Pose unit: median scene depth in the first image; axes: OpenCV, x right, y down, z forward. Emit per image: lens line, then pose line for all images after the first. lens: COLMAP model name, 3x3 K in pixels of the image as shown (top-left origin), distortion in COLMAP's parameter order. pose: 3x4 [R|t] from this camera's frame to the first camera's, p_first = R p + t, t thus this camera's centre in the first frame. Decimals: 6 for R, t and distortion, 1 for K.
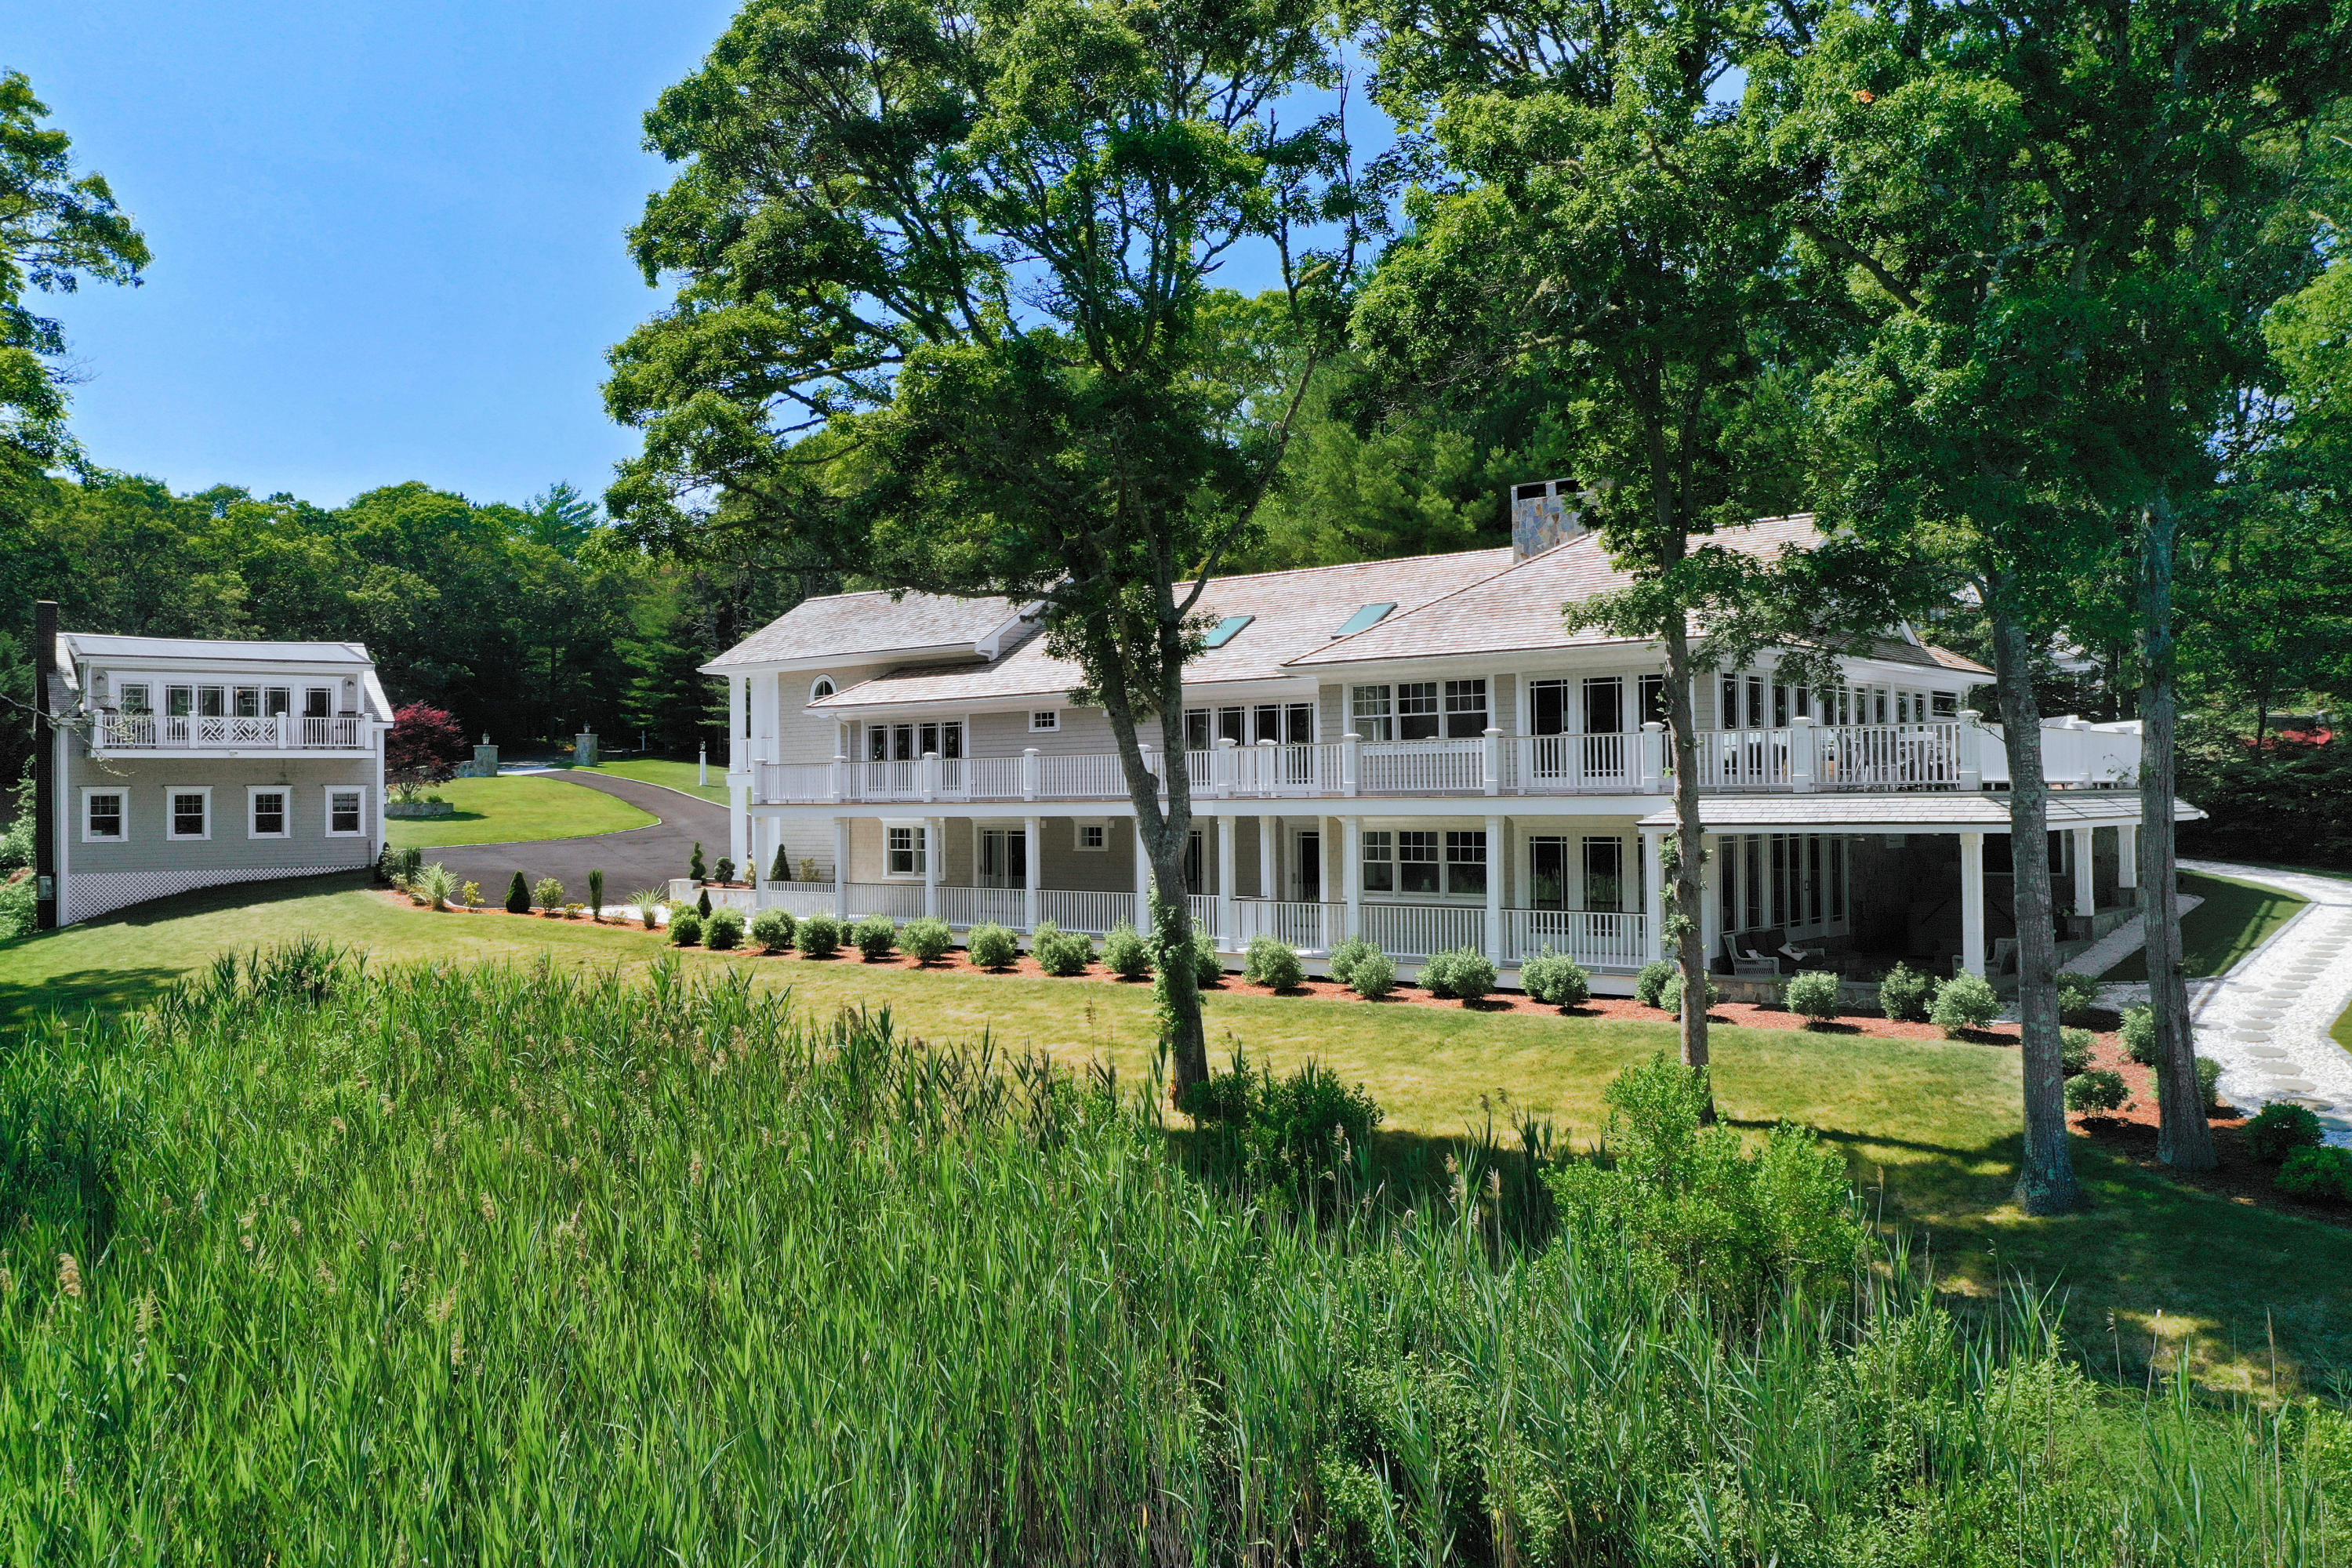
lens RADIAL K [[1870.9, 0, 1176.0], [0, 1870.9, 784.0], [0, 0, 1]] dist [0.002613, 0.005470]
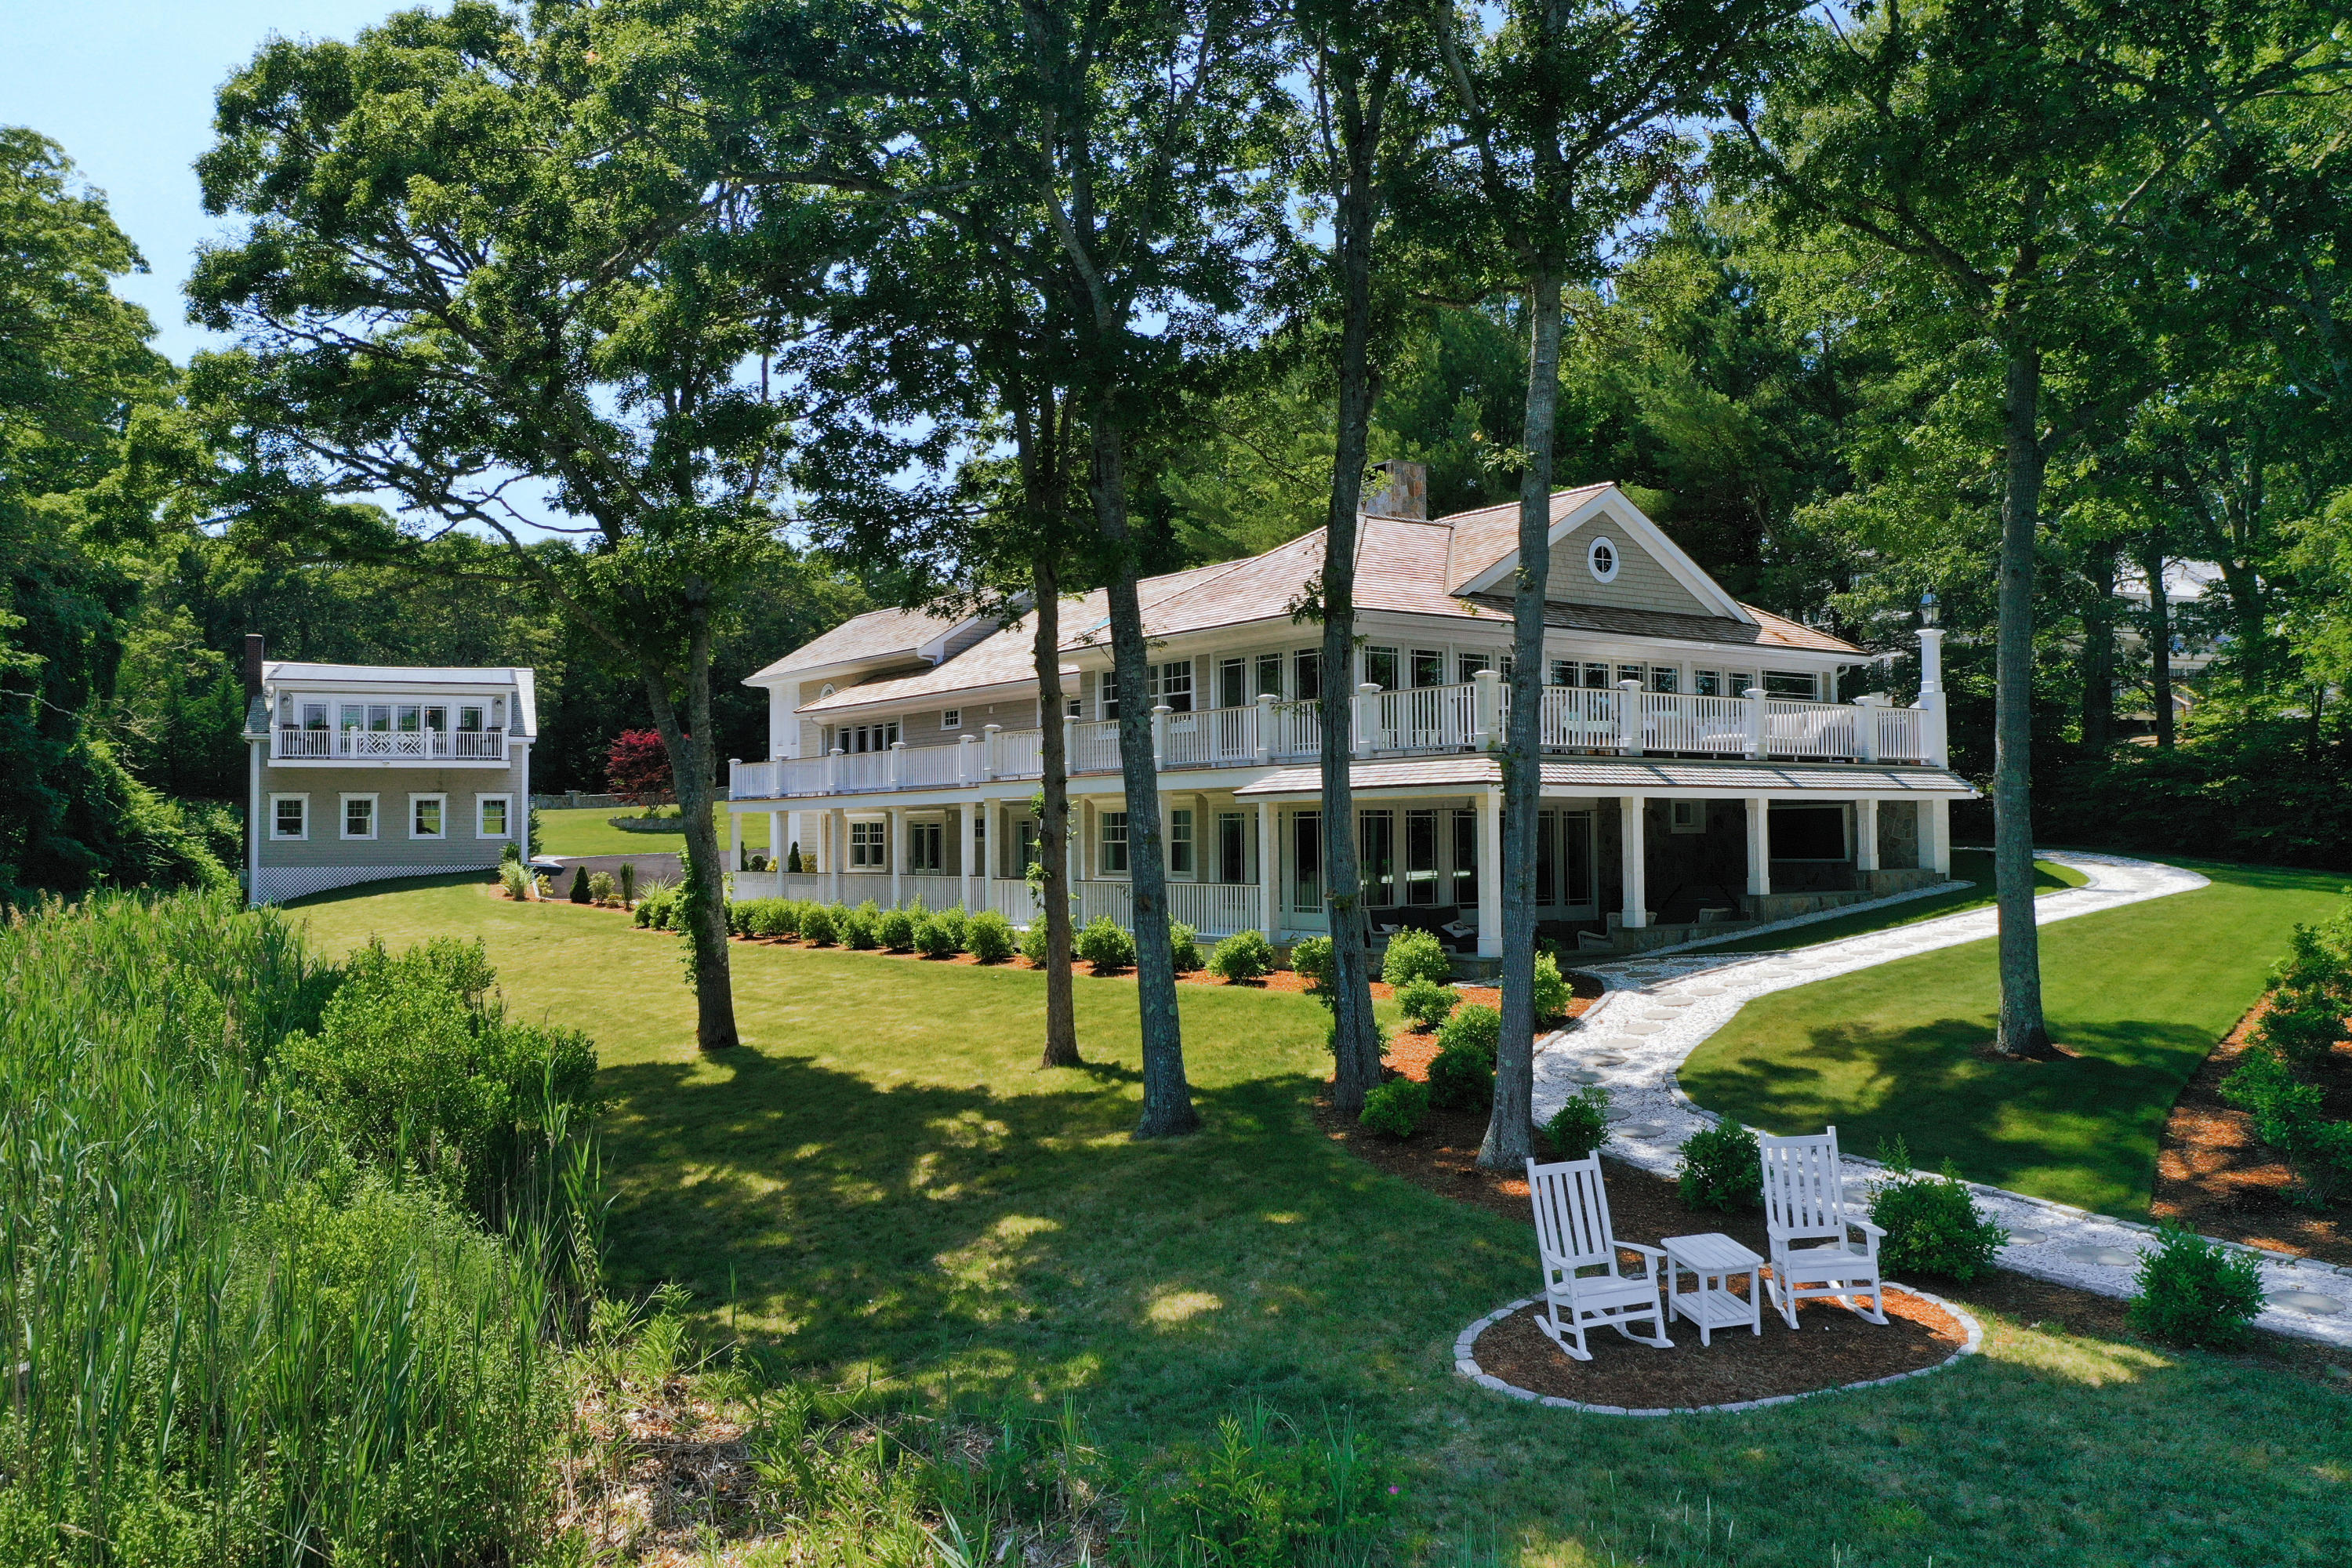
lens RADIAL K [[1870.9, 0, 1176.0], [0, 1870.9, 784.0], [0, 0, 1]] dist [0.002613, 0.005470]
pose [[0.972442, -0.004086, -0.233109, 0.231143], [-0.000564, 0.999802, -0.019881, 0.018640], [0.233144, 0.019464, 0.972247, 0.000918]]
